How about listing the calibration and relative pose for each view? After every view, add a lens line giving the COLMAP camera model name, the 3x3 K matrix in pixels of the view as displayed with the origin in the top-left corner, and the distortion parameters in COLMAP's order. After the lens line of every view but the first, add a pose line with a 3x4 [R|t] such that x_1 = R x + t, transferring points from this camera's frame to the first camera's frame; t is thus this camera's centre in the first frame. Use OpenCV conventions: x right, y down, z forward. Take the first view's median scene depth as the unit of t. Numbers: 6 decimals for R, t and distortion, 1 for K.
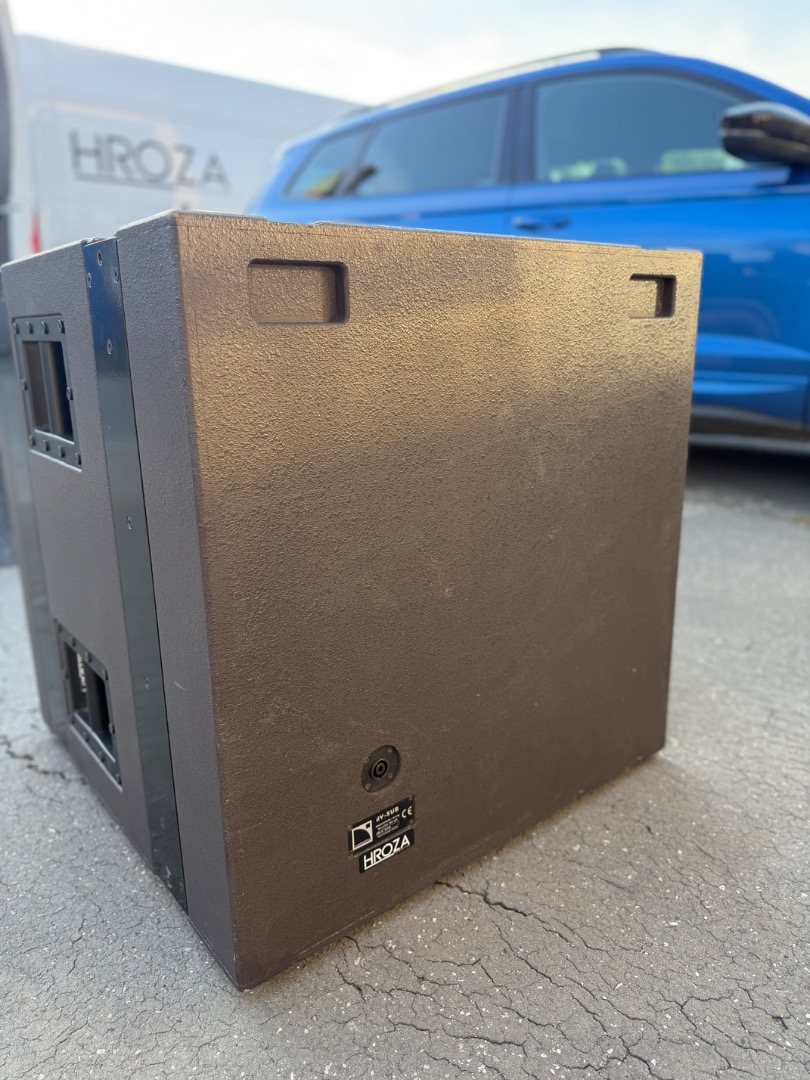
lens RADIAL K [[775.6, 0, 405.0], [0, 775.6, 540.0], [0, 0, 1]] dist [-0.006384, -0.007198]
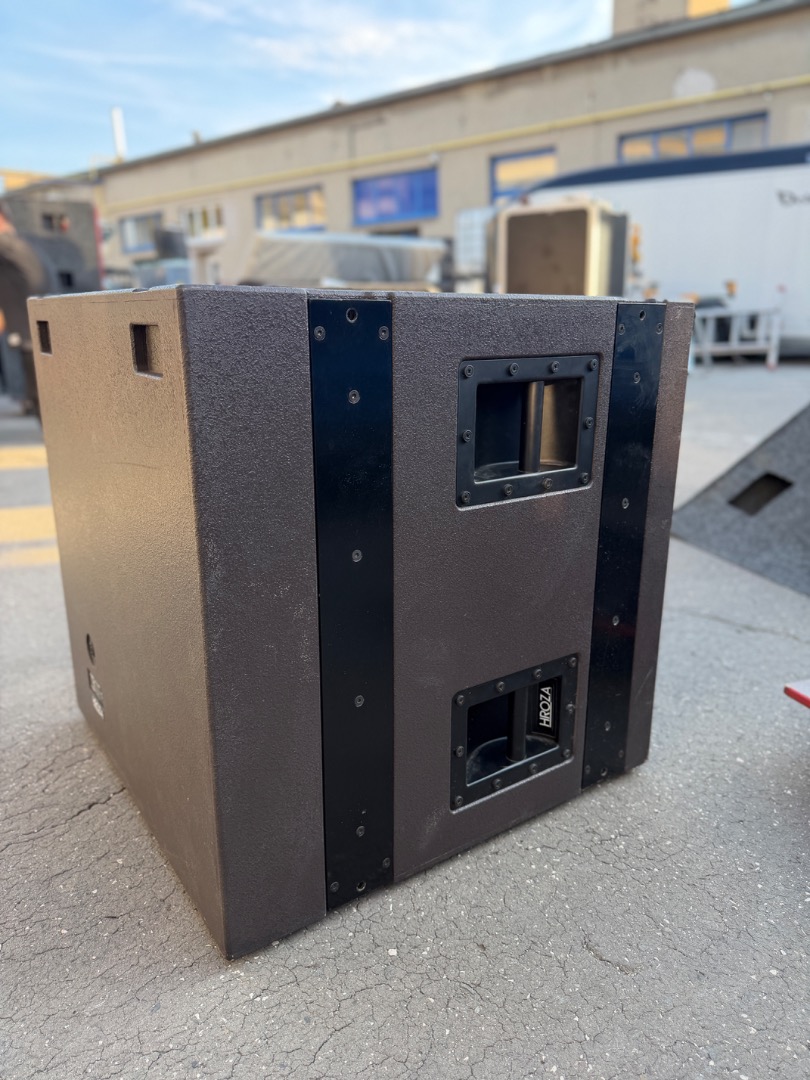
lens RADIAL K [[775.6, 0, 405.0], [0, 775.6, 540.0], [0, 0, 1]] dist [-0.006384, -0.007198]
pose [[-0.072998, 0.294045, -0.953000, 1.054803], [-0.261025, 0.916609, 0.302810, -0.417604], [0.962568, 0.270861, 0.009842, 1.229486]]
